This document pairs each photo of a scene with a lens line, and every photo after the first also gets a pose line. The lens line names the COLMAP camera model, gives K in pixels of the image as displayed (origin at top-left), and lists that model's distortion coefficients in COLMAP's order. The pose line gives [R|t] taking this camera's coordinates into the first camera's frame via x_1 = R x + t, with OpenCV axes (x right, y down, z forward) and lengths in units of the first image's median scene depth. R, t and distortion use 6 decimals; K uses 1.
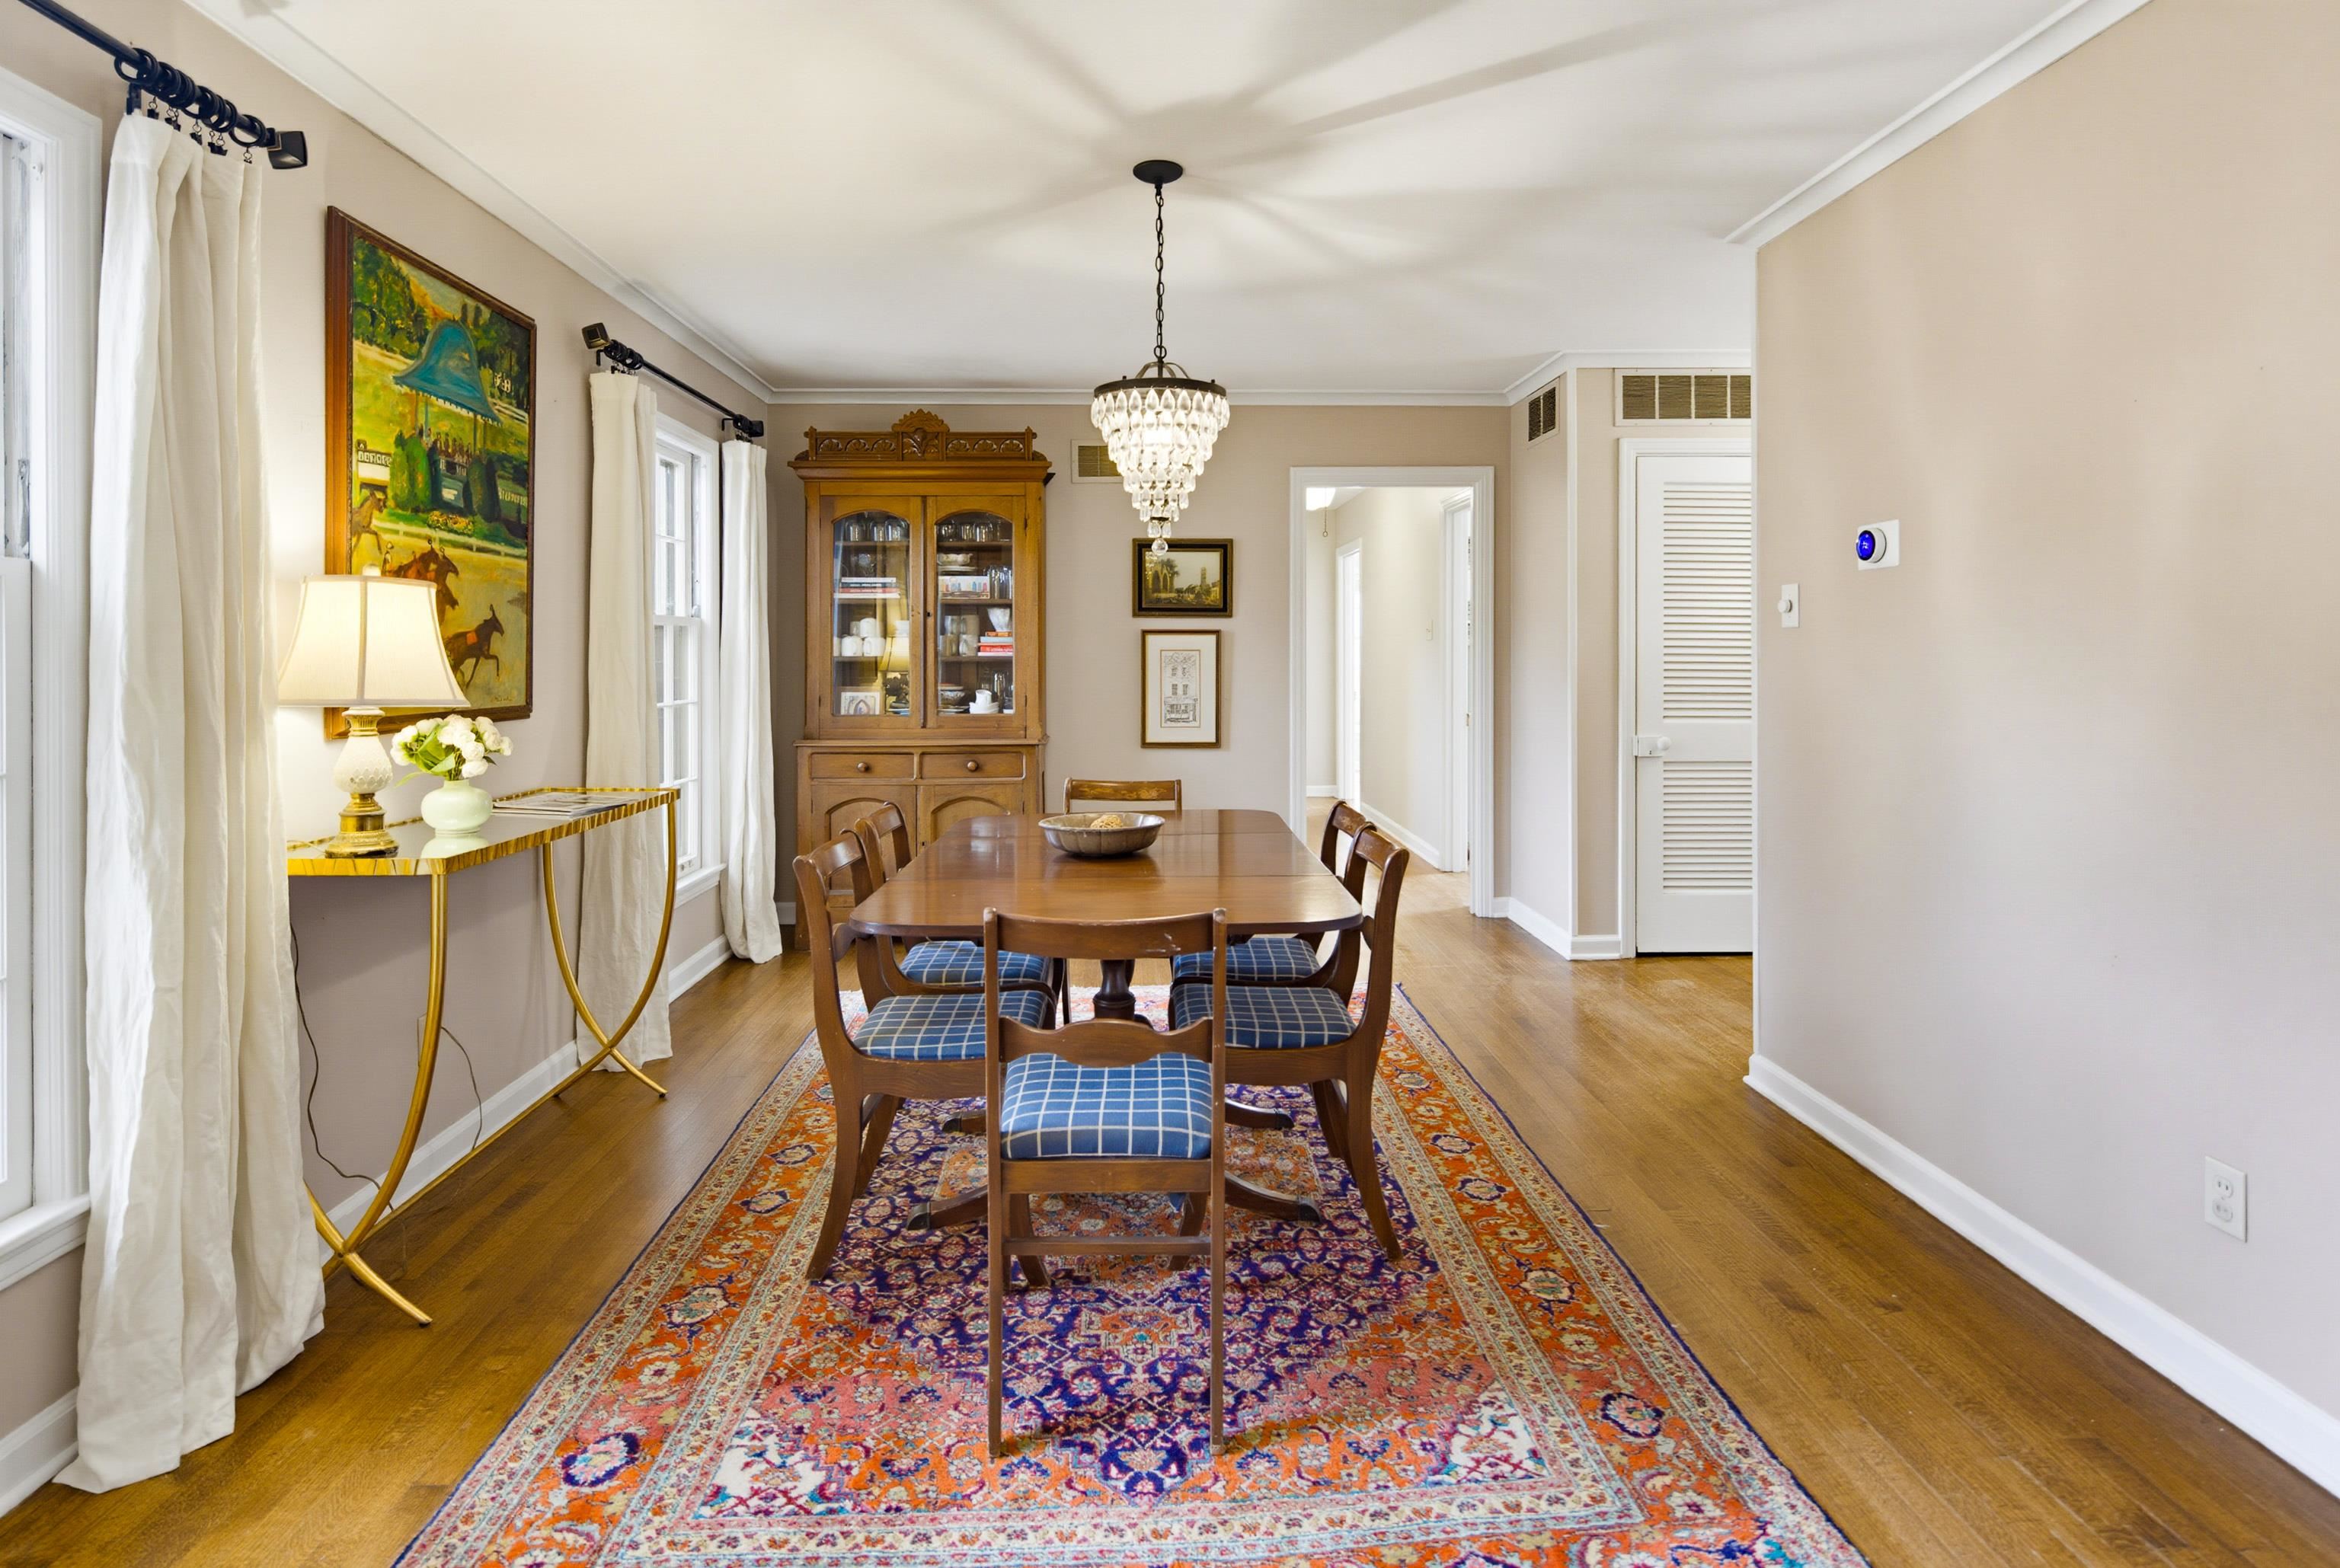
lens RADIAL K [[1116.8, 0, 1153.1], [0, 1116.8, 647.9], [0, 0, 1]] dist [0.002376, -0.003283]
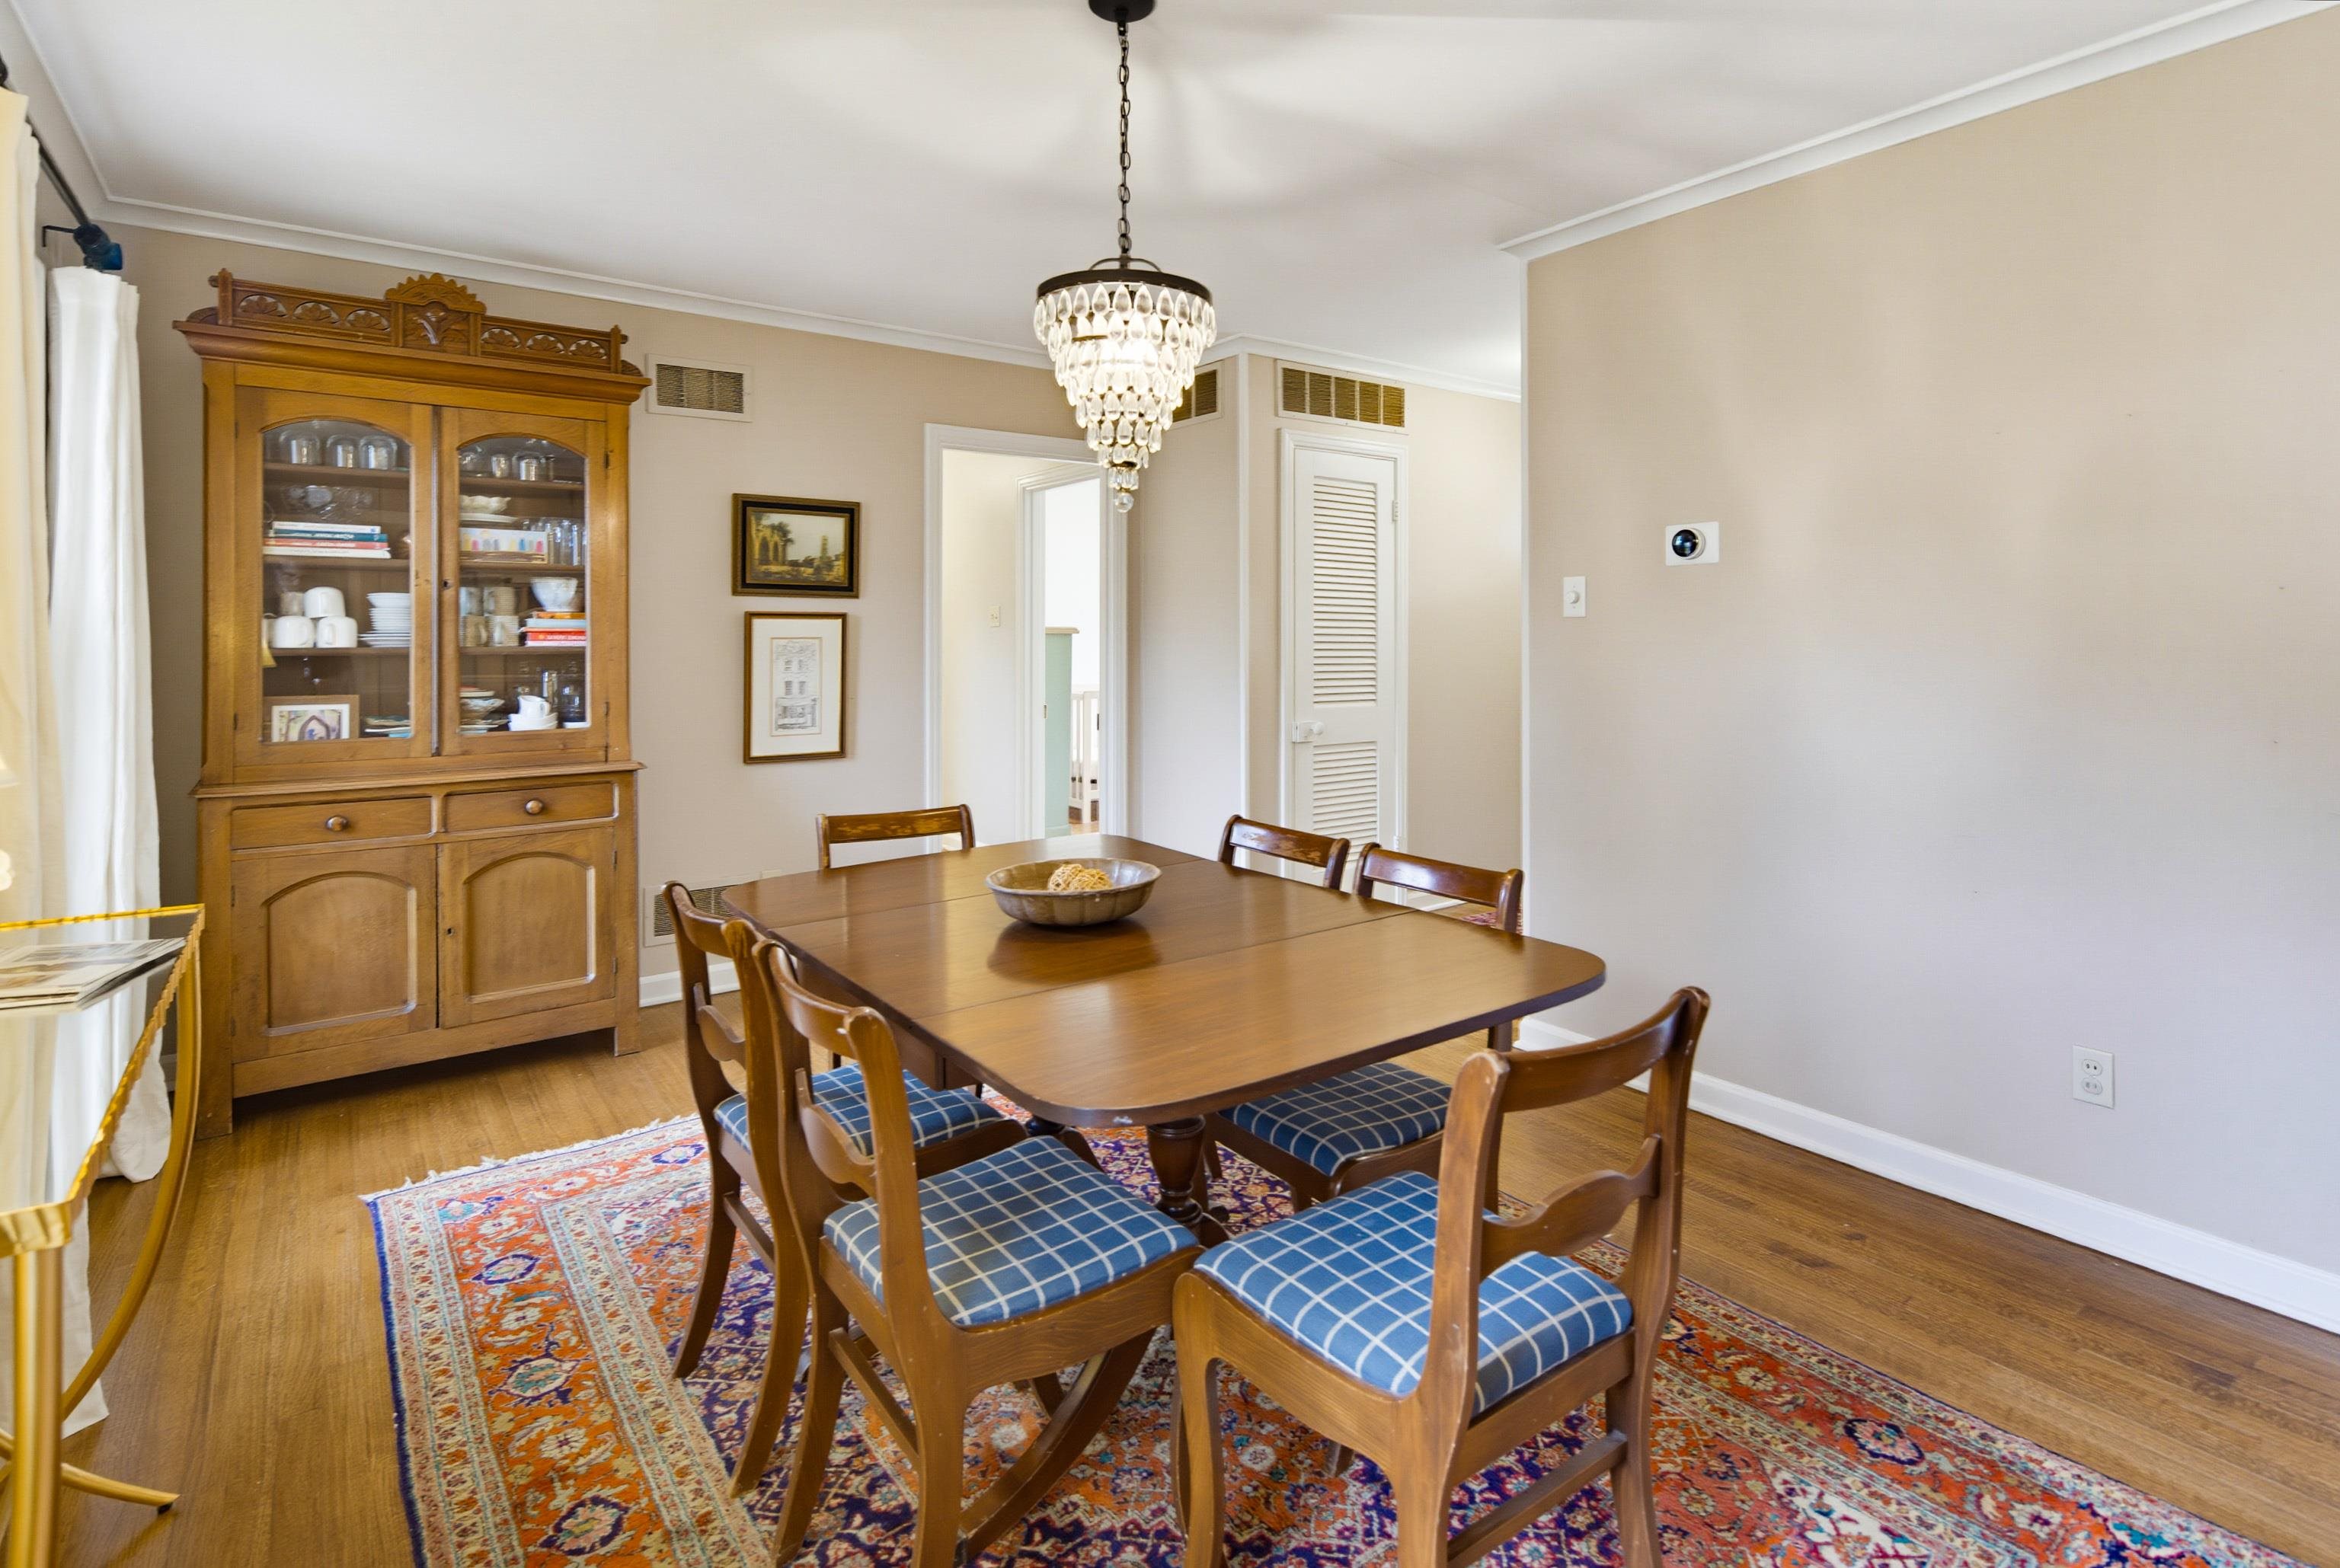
lens RADIAL K [[1116.8, 0, 1094.5], [0, 1116.8, 636.8], [0, 0, 1]] dist [0.002376, -0.003283]
pose [[0.824090, 0.001379, 0.566457, -0.397404], [-0.001422, 0.999999, -0.000365, 0.001583], [-0.566457, -0.000505, 0.824091, 0.357210]]
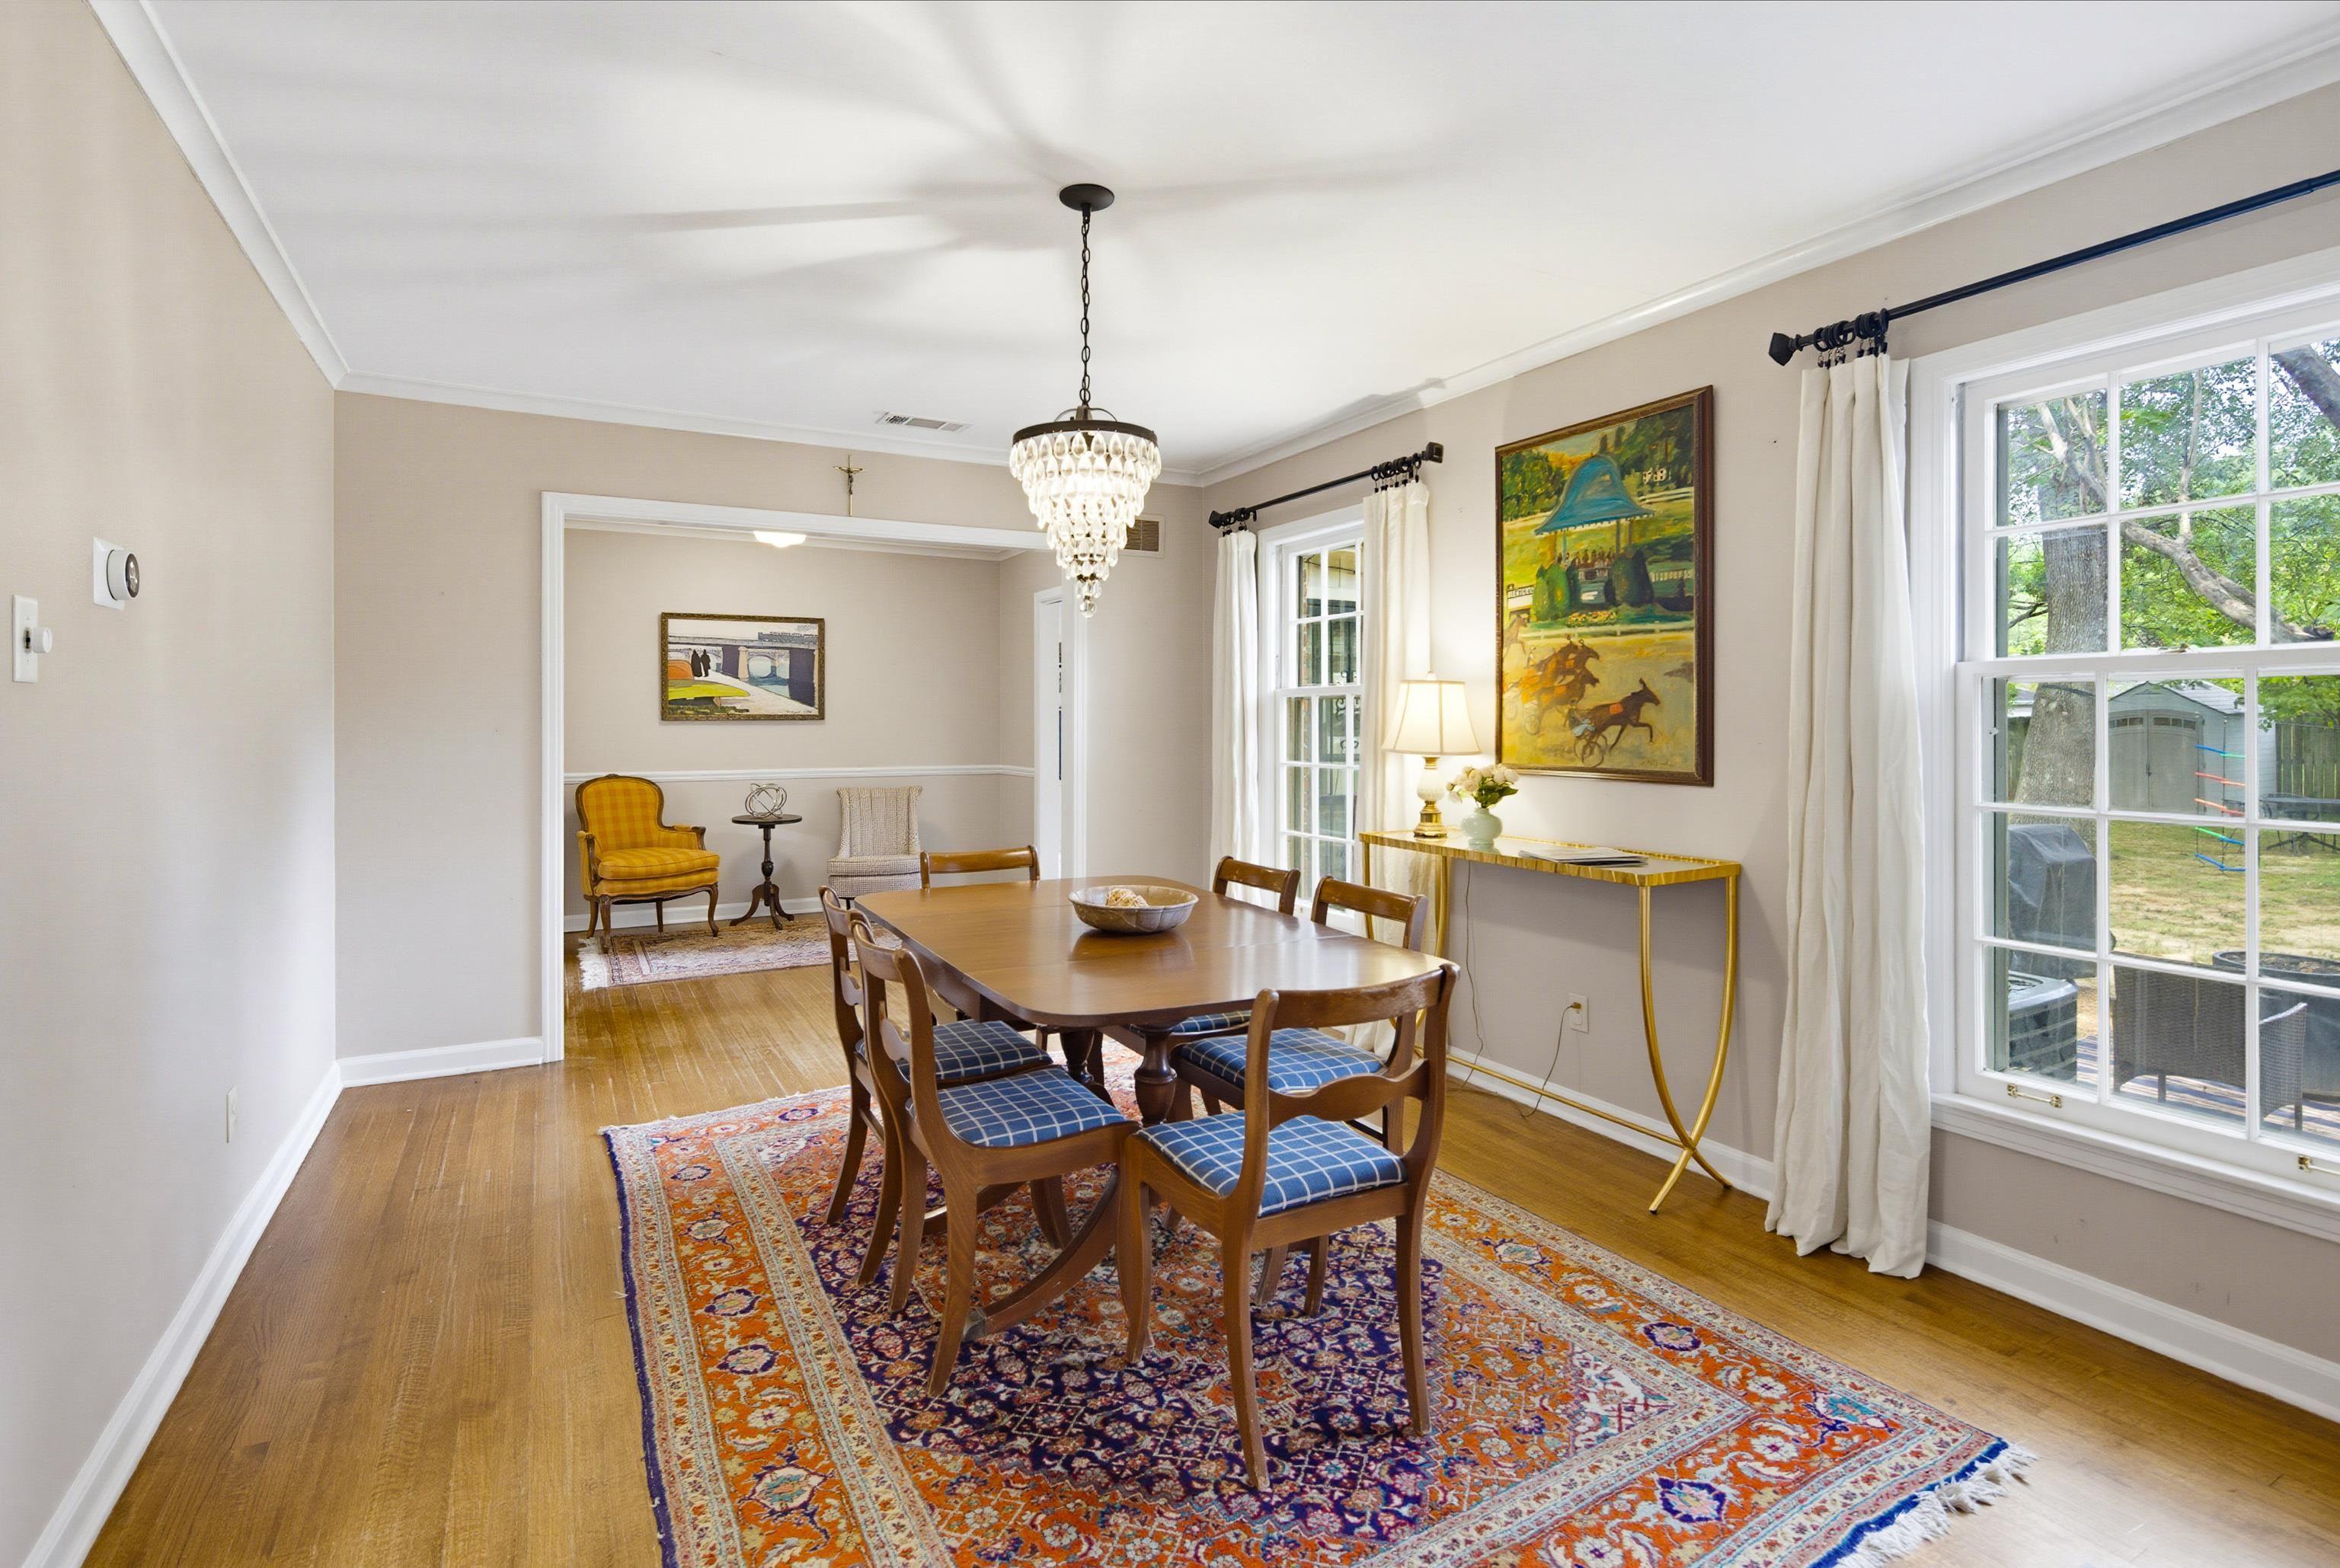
lens RADIAL K [[1116.8, 0, 1157.1], [0, 1116.8, 738.0], [0, 0, 1]] dist [0.002376, -0.003283]
pose [[-0.889474, 0.006811, -0.456935, 0.342240], [0.002274, 0.999943, 0.010477, 0.007826], [0.456980, 0.008280, -0.889438, 1.687723]]
